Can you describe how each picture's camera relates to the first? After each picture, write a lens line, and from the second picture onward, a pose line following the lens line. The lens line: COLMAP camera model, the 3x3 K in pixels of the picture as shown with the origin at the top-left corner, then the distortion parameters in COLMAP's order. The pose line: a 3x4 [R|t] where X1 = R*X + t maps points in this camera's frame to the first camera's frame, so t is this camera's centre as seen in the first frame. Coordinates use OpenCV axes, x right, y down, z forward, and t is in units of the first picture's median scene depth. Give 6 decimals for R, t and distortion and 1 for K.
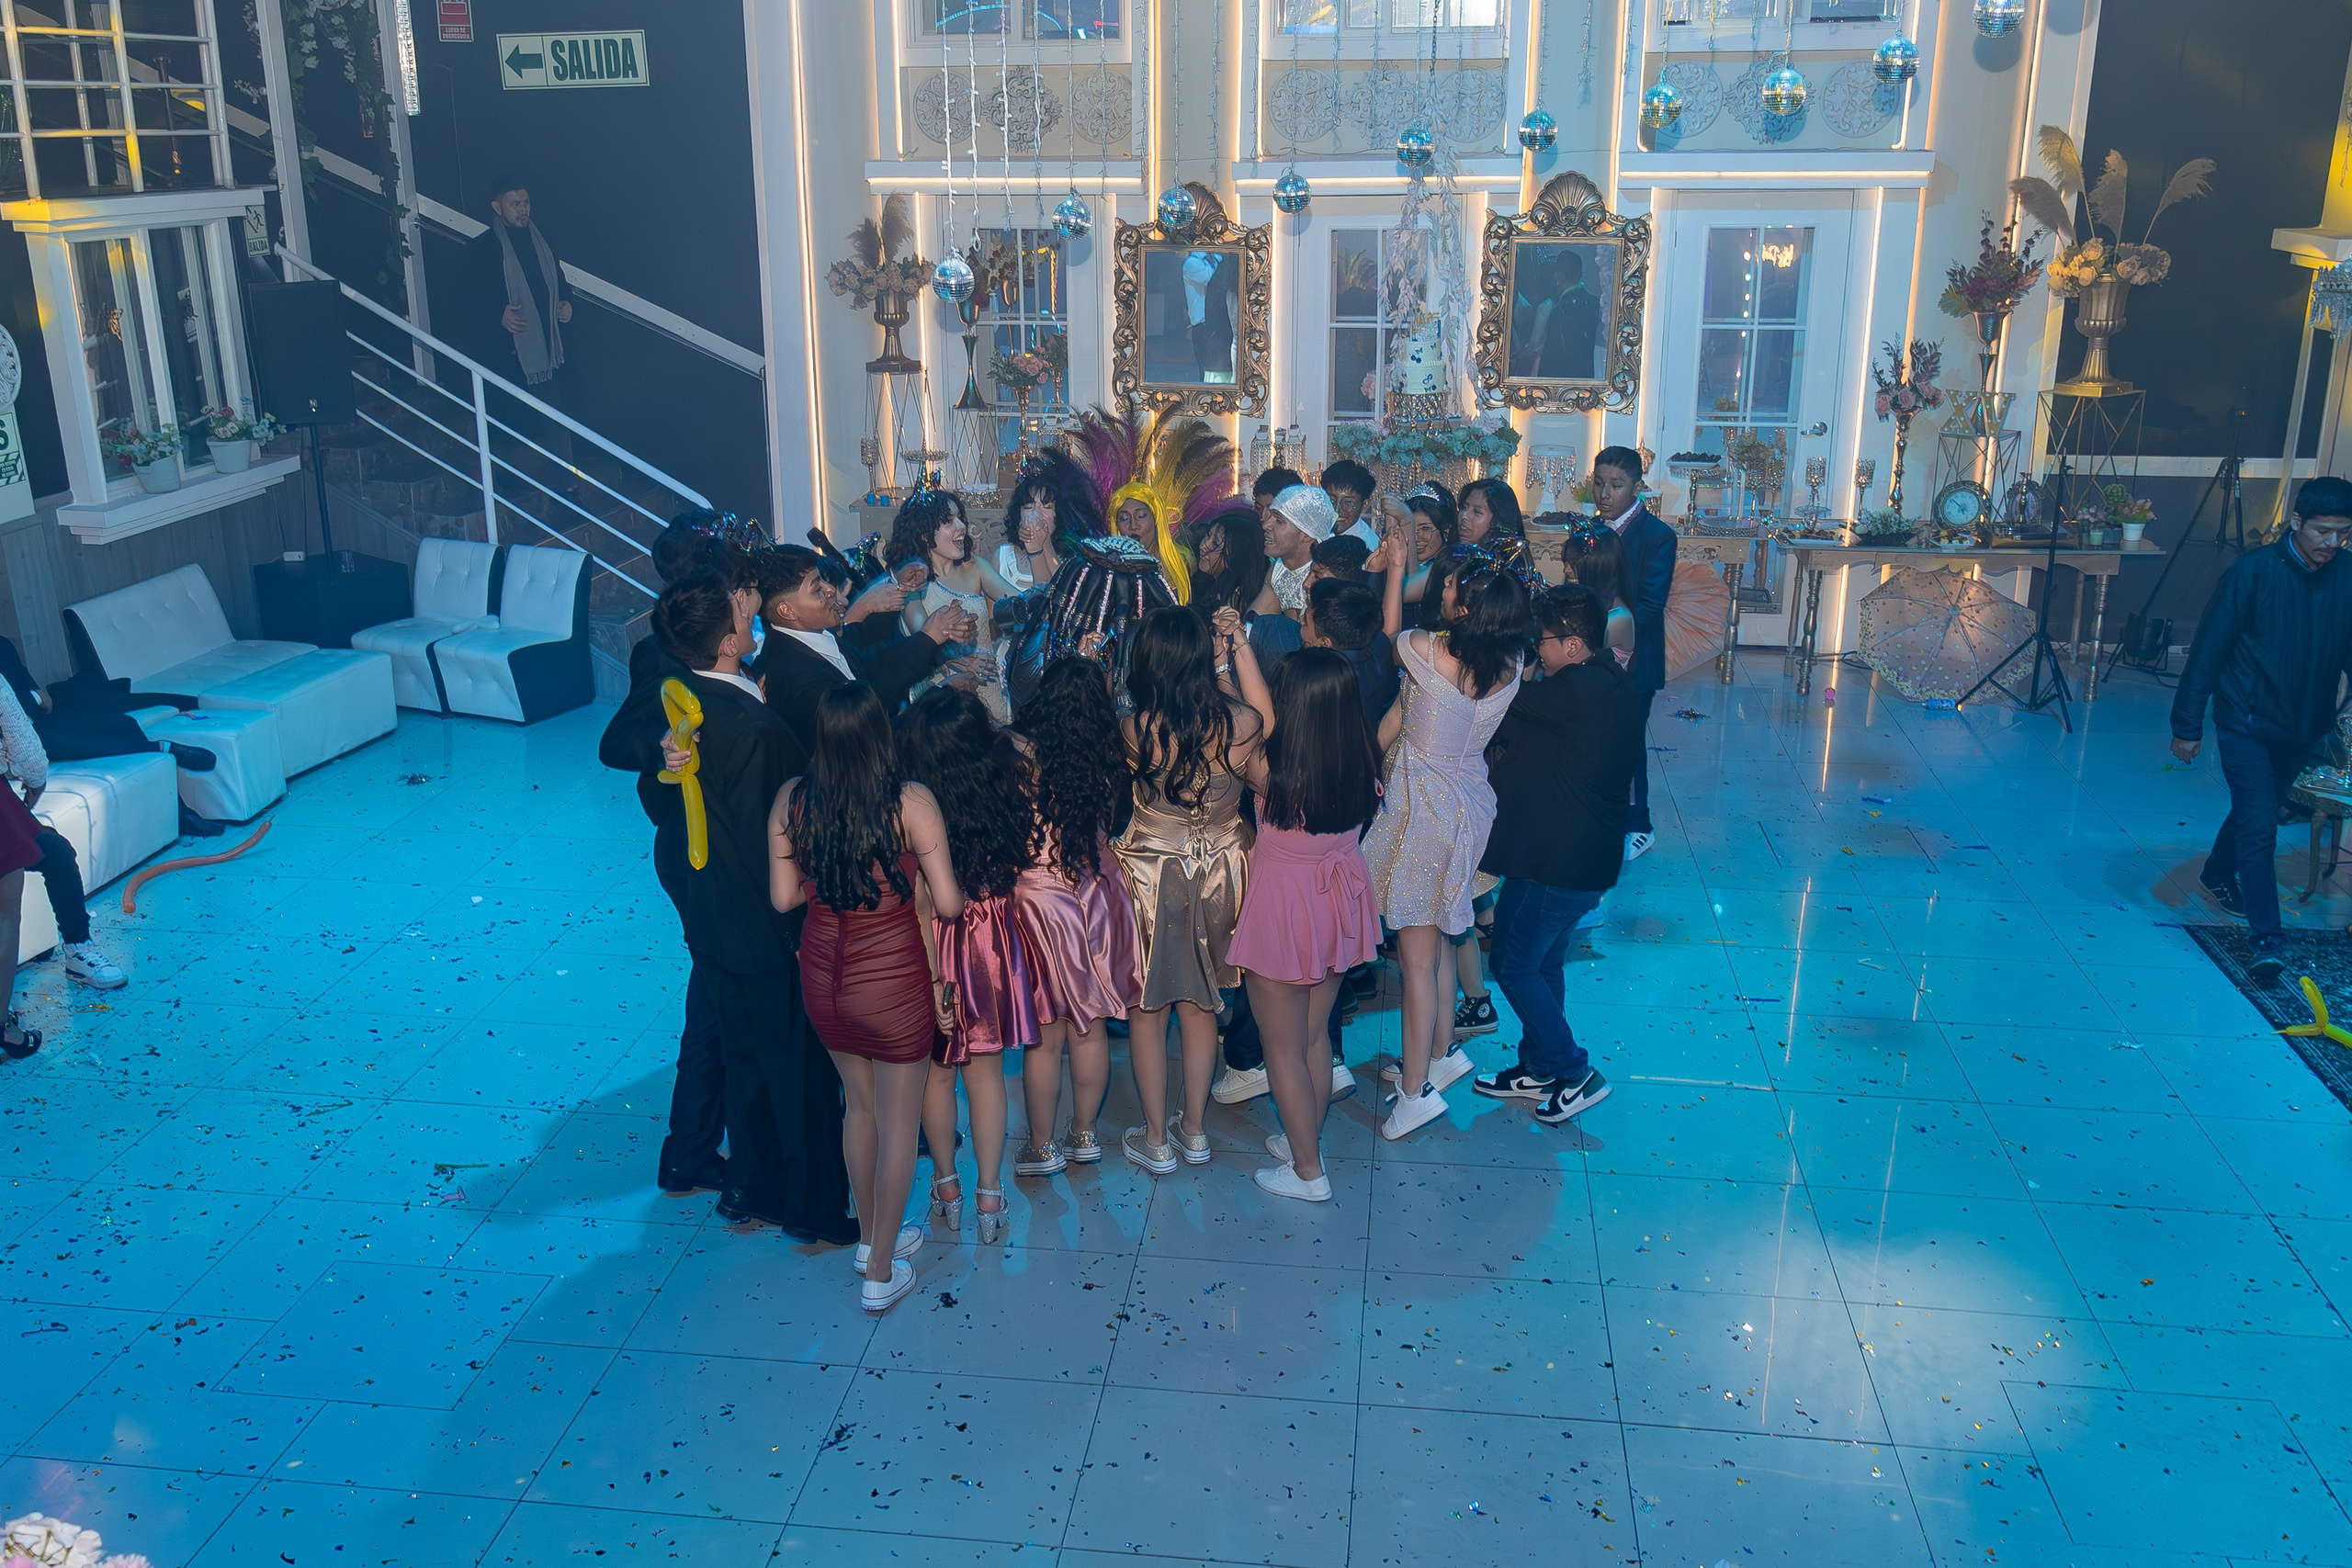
lens RADIAL K [[2022.3, 0, 1173.2], [0, 2022.3, 773.0], [0, 0, 1]] dist [0.025968, -0.000003]
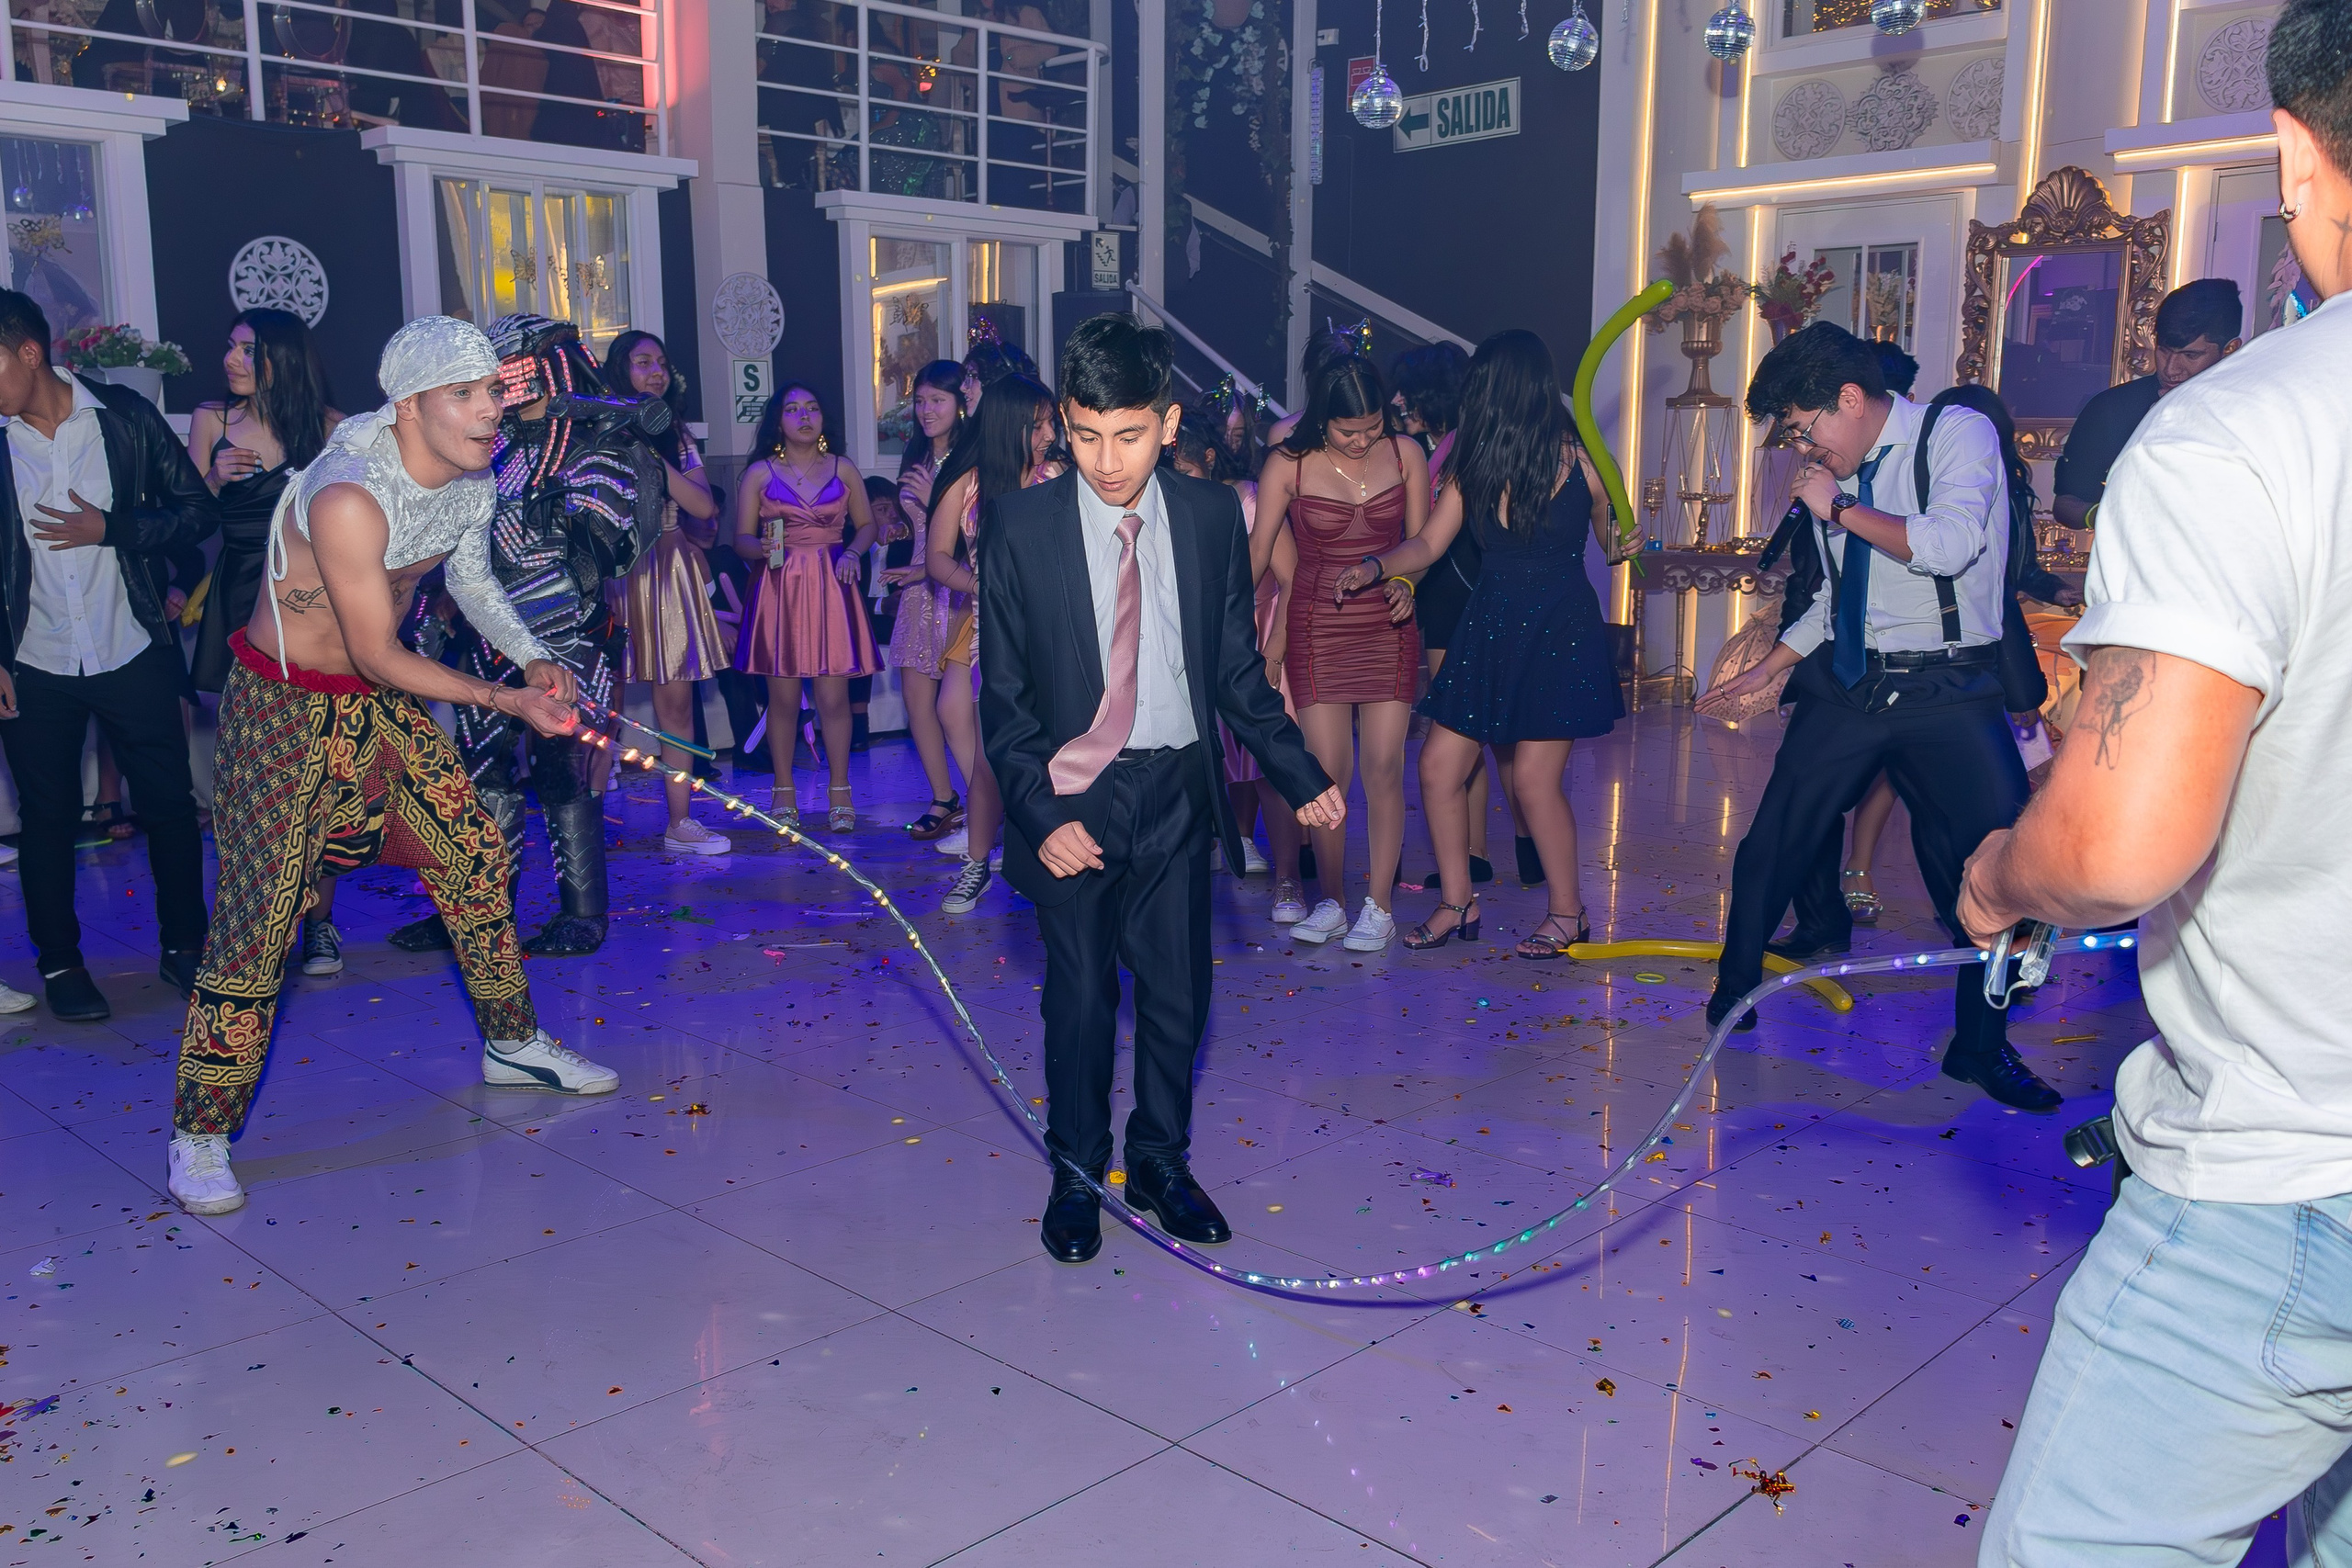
lens RADIAL K [[2022.3, 0, 1162.5], [0, 2022.3, 758.6], [0, 0, 1]] dist [0.025968, -0.000003]
pose [[0.811571, 0.099813, -0.575665, 0.200624], [-0.177959, 0.980711, -0.080843, 0.066080], [0.556492, 0.168055, 0.813680, 0.175814]]
